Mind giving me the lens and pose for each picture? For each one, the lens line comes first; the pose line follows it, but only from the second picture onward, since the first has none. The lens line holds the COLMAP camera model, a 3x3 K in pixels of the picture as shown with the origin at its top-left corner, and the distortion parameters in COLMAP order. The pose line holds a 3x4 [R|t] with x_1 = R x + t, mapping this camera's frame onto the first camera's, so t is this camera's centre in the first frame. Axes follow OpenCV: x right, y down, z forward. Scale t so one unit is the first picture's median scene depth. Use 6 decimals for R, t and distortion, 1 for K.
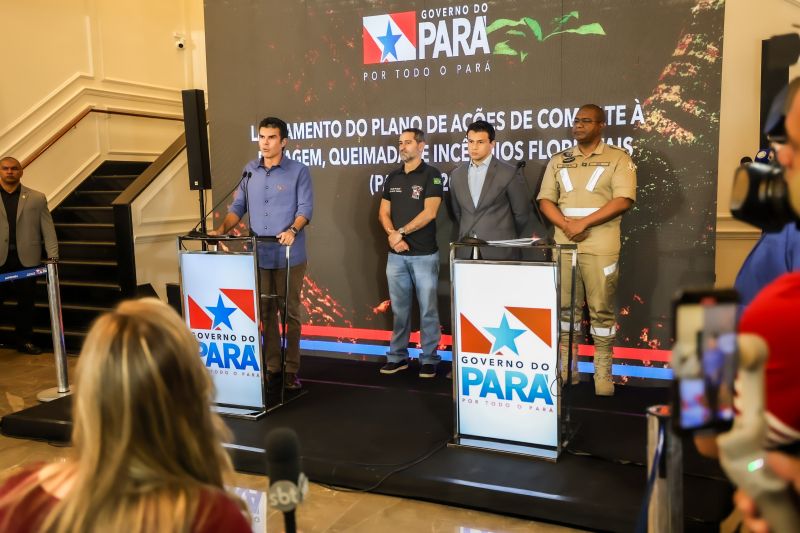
lens RADIAL K [[785.2, 0, 383.8], [0, 785.2, 287.6], [0, 0, 1]] dist [0.072496, 0.000000]
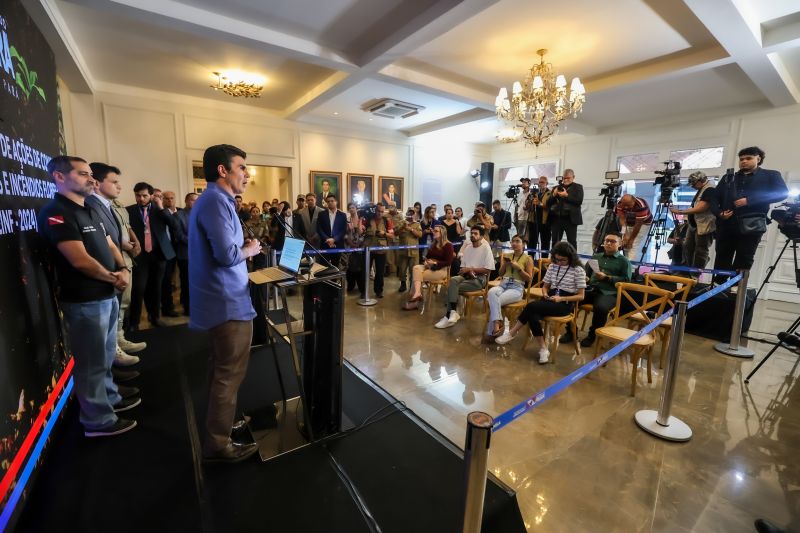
lens RADIAL K [[342.4, 0, 393.3], [0, 342.4, 266.5], [0, 0, 1]] dist [-0.028608, 0.008976]
pose [[-0.856935, -0.080116, 0.509160, -0.437884], [0.070072, 0.960566, 0.269078, -0.153436], [-0.510640, 0.266260, -0.817529, 1.095284]]
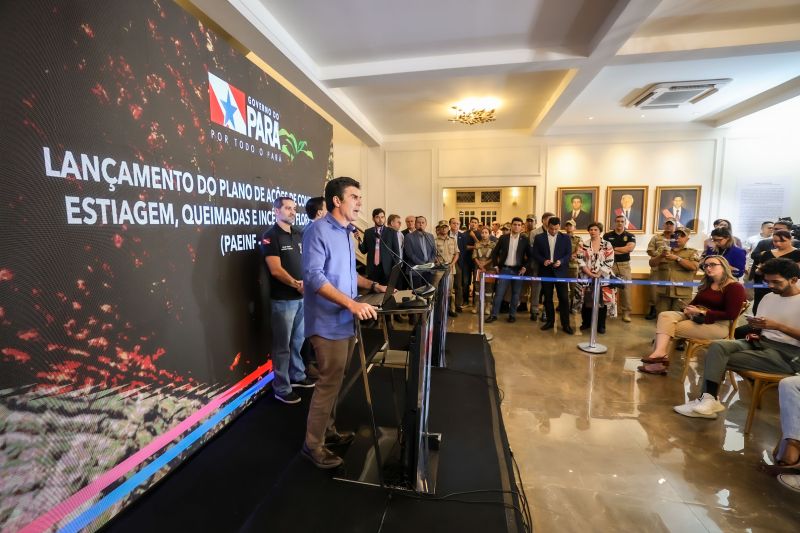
lens RADIAL K [[342.4, 0, 398.3], [0, 342.4, 268.9], [0, 0, 1]] dist [-0.028608, 0.008976]
pose [[-0.235930, -0.102687, 0.966329, -0.501008], [0.133858, 0.981488, 0.136979, -0.135404], [-0.962507, 0.161668, -0.217817, 0.916697]]
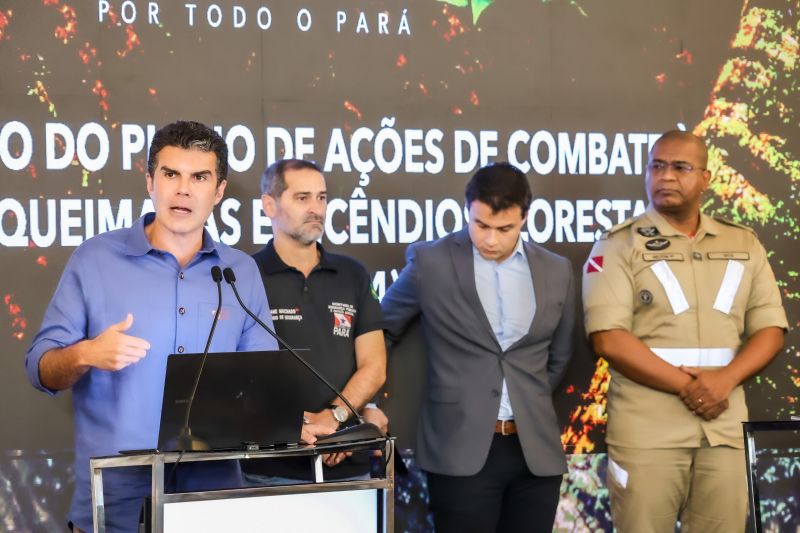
lens RADIAL K [[2315.9, 0, 391.0], [0, 2315.9, 307.7], [0, 0, 1]] dist [0.233362, 0.000000]
pose [[0.609887, -0.007555, 0.792453, -0.819041], [0.111022, 0.990908, -0.075997, -0.033930], [-0.784673, 0.134330, 0.605180, 0.261616]]
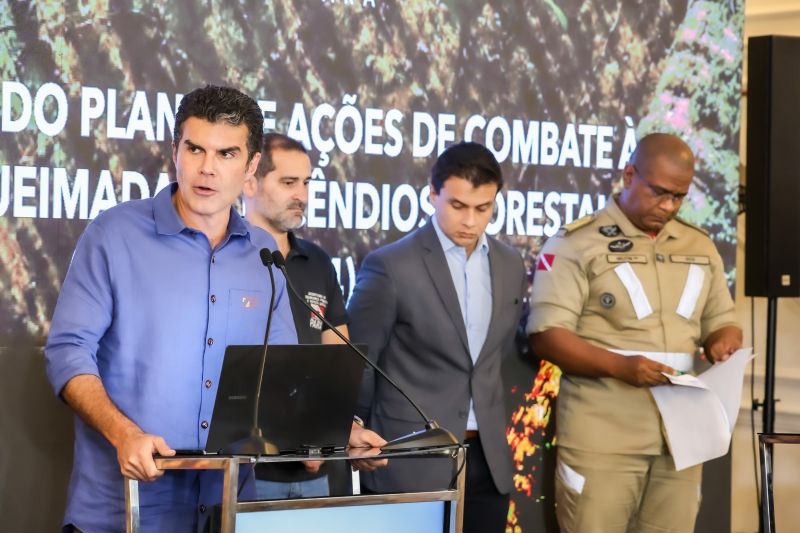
lens RADIAL K [[2304.8, 0, 405.9], [0, 2304.8, 295.8], [0, 0, 1]] dist [0.243355, 0.000000]
pose [[0.473645, 0.010981, 0.880648, -0.838252], [0.084092, 0.994790, -0.057633, -0.058723], [-0.876692, 0.101353, 0.470253, 0.433698]]
